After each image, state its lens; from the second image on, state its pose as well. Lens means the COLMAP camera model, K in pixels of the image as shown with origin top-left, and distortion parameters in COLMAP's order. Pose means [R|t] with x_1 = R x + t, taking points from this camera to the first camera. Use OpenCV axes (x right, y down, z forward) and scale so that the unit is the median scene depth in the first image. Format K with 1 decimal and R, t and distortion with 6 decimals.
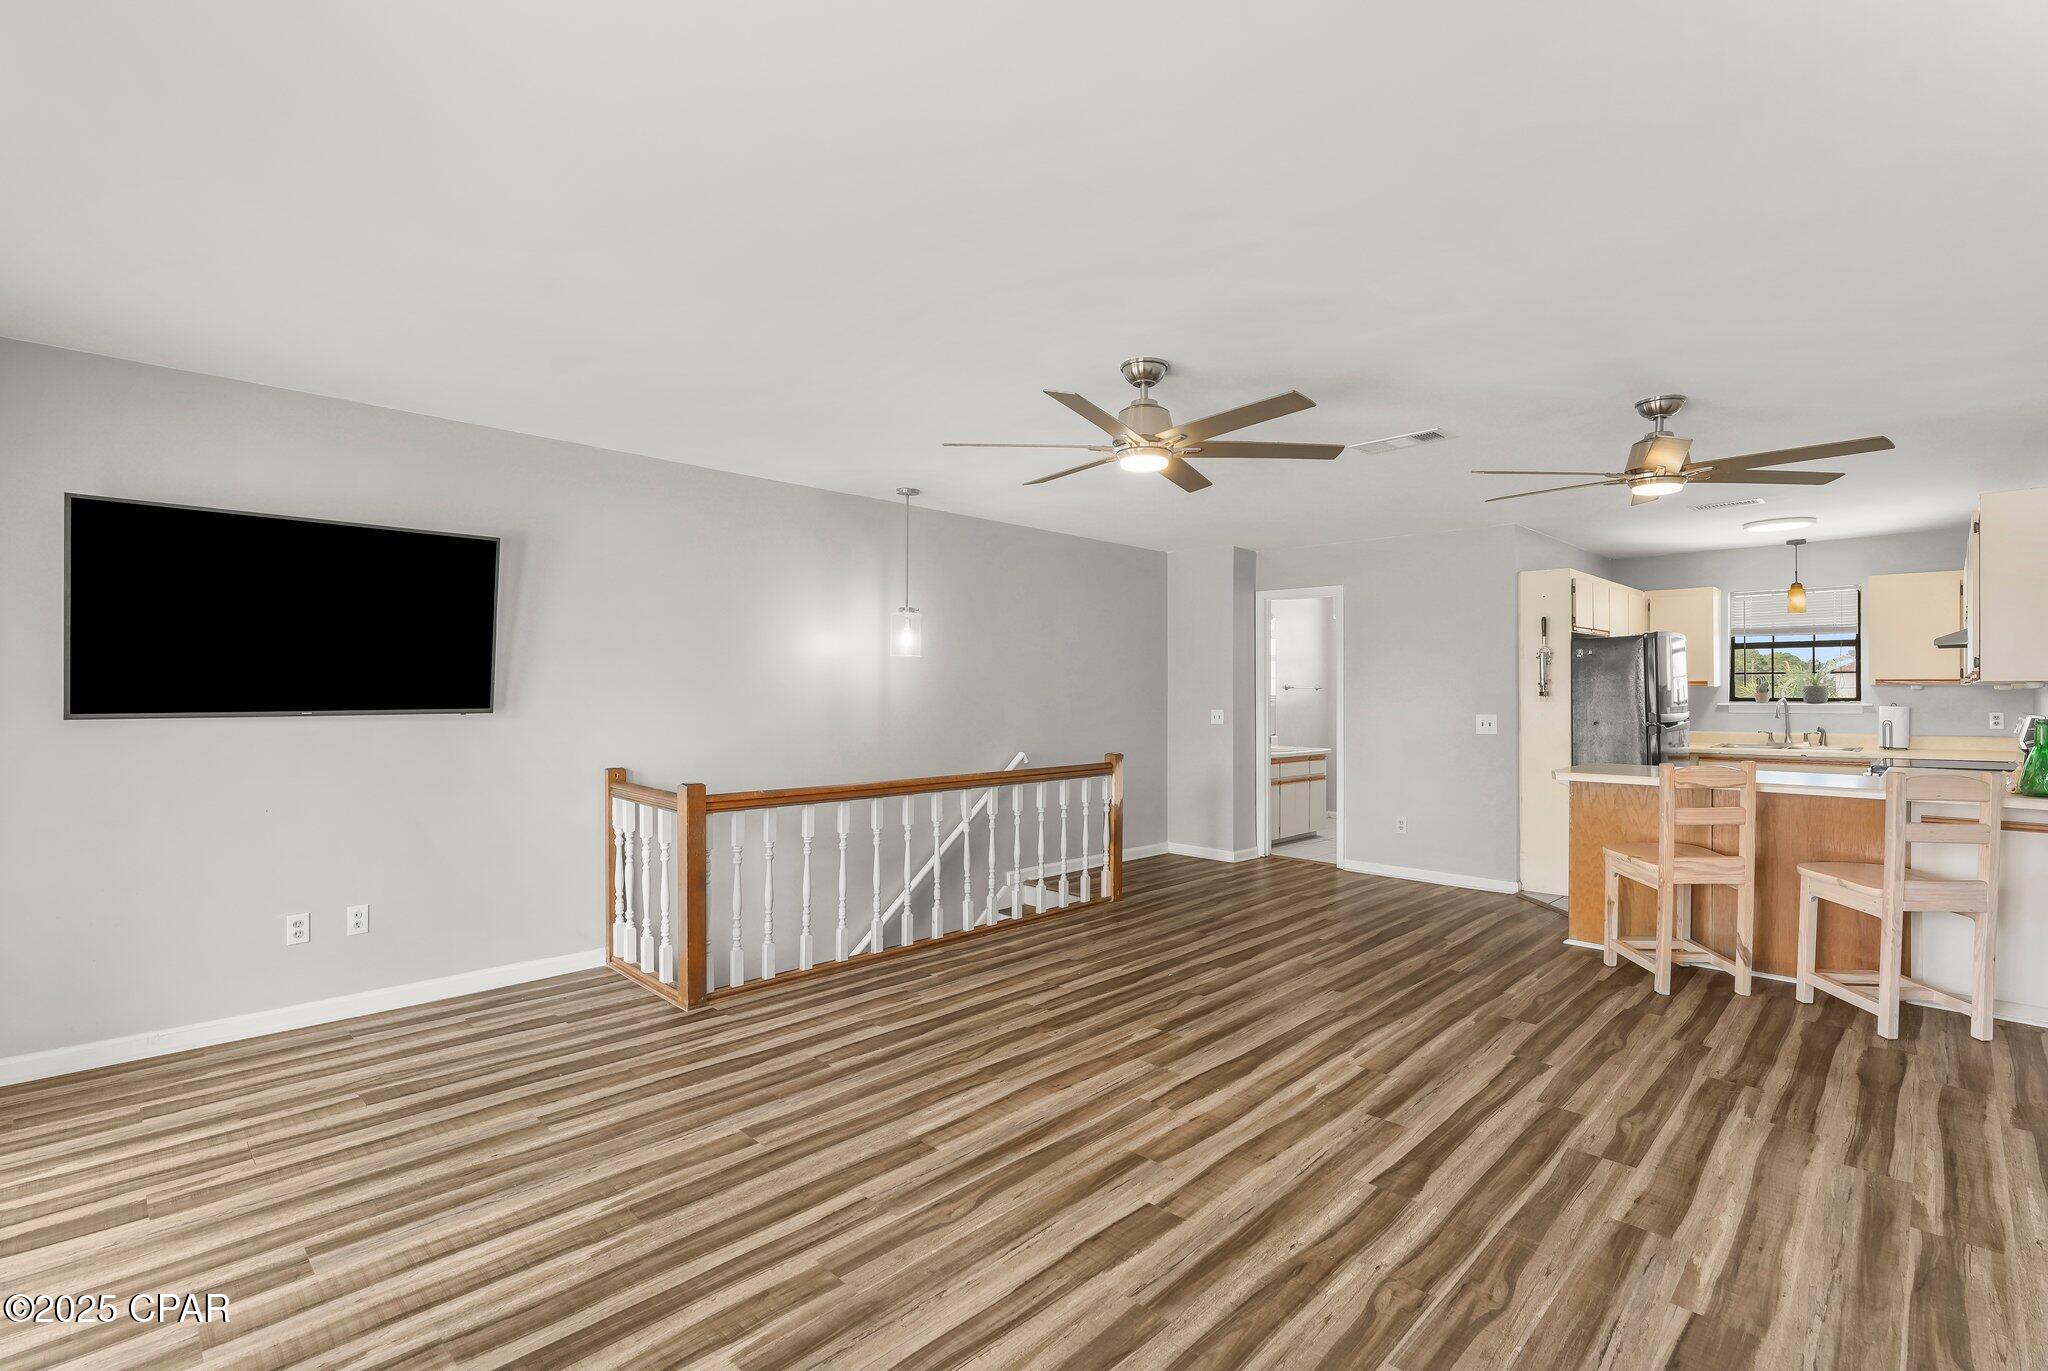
lens RADIAL K [[956.7, 0, 1050.2], [0, 956.7, 697.9], [0, 0, 1]] dist [-0.004401, -0.000461]
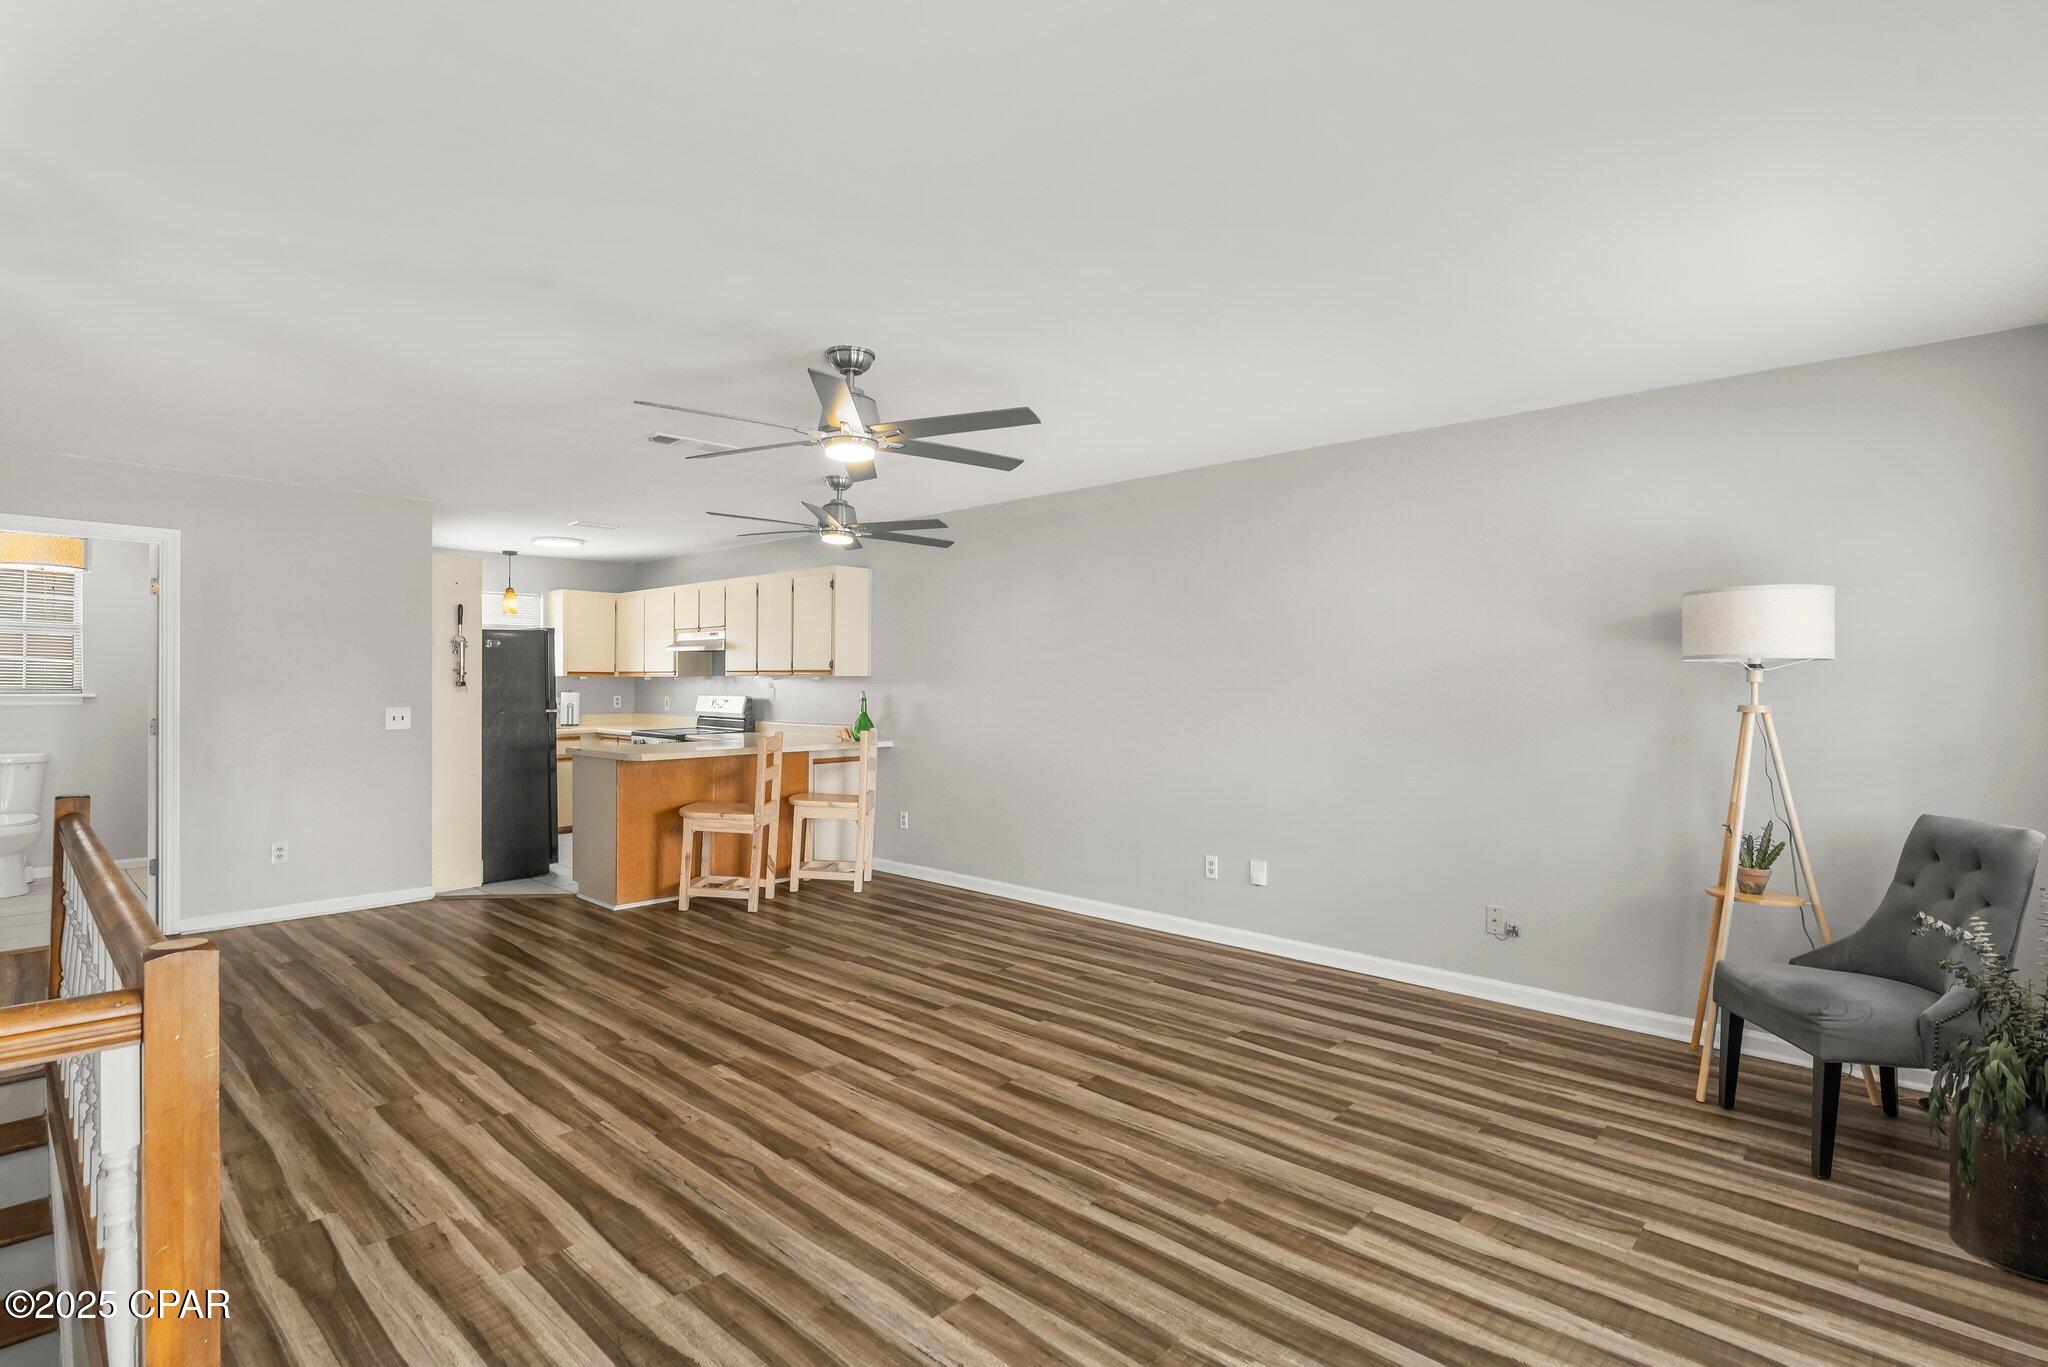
lens RADIAL K [[956.7, 0, 1050.3], [0, 956.7, 684.7], [0, 0, 1]] dist [-0.004401, -0.000461]
pose [[-0.026459, -0.006762, 0.999627, -0.884856], [0.005397, 0.999962, 0.006907, -0.012833], [-0.999635, 0.005578, -0.026422, 0.805982]]
